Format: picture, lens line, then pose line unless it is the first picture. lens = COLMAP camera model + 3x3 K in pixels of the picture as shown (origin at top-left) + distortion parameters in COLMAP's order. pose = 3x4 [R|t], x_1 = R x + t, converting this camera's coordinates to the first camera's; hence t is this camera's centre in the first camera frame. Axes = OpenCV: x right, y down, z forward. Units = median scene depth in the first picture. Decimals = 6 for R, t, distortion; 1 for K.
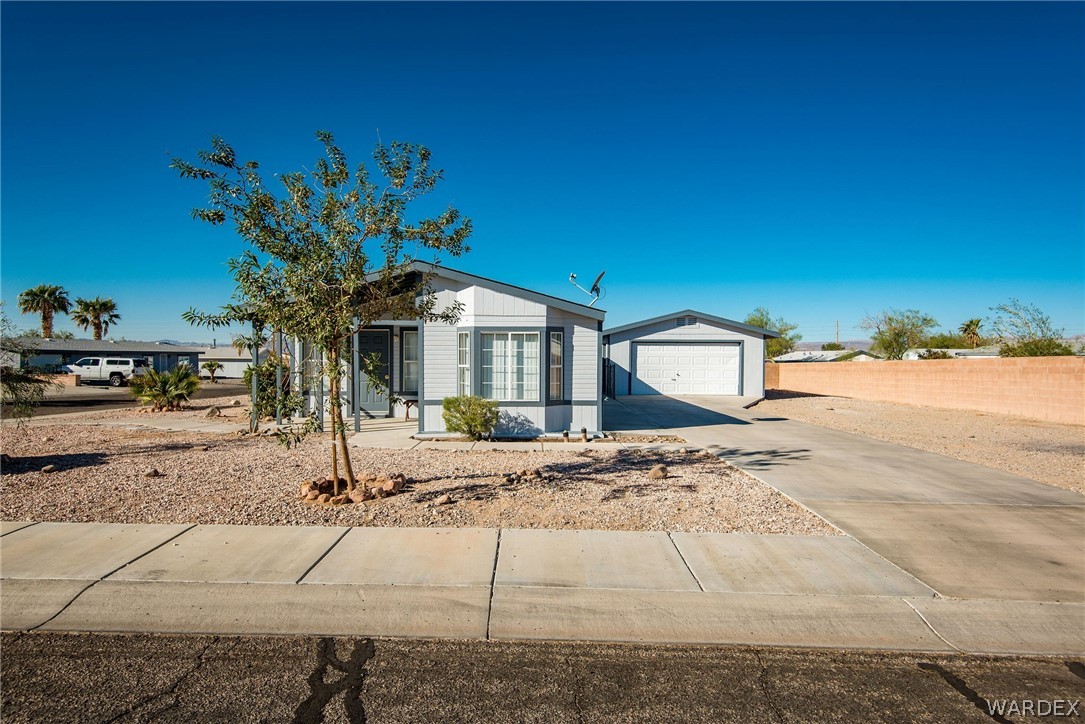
lens RADIAL K [[578.5, 0, 541.3], [0, 578.5, 358.1], [0, 0, 1]] dist [-0.004501, -0.000575]
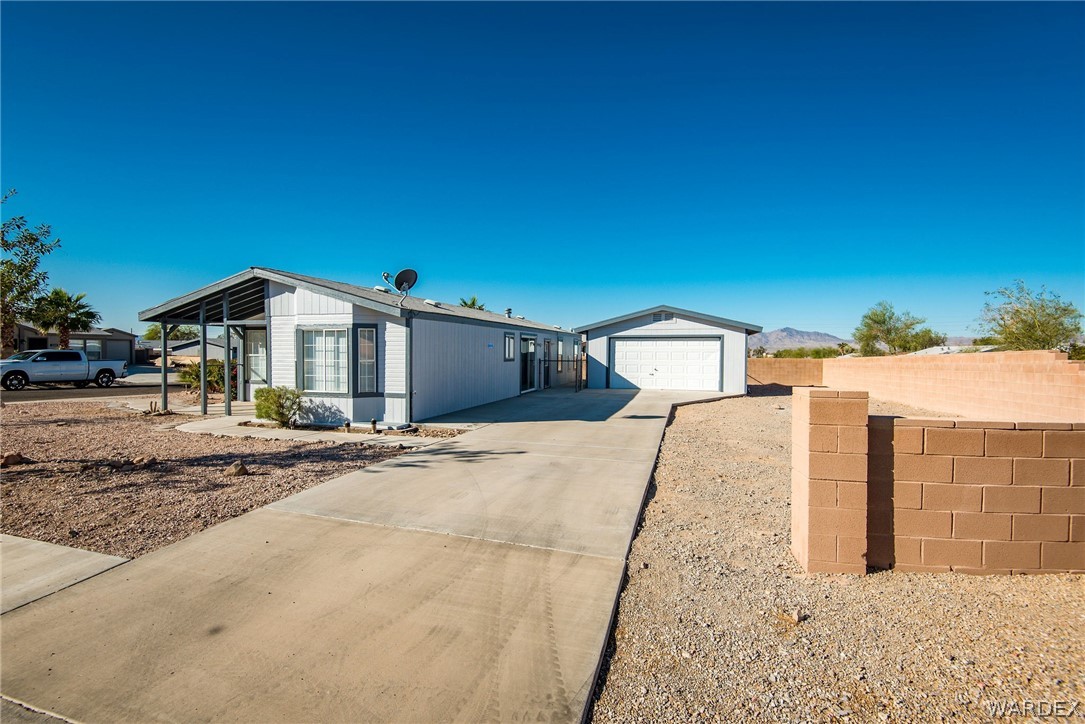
lens RADIAL K [[499.3, 0, 538.9], [0, 499.3, 358.8], [0, 0, 1]] dist [0.024549, -0.014674]
pose [[0.959741, 0.003206, -0.280870, 0.451208], [-0.000173, 0.999941, 0.010822, 0.000488], [0.280888, -0.010337, 0.959685, 0.154031]]
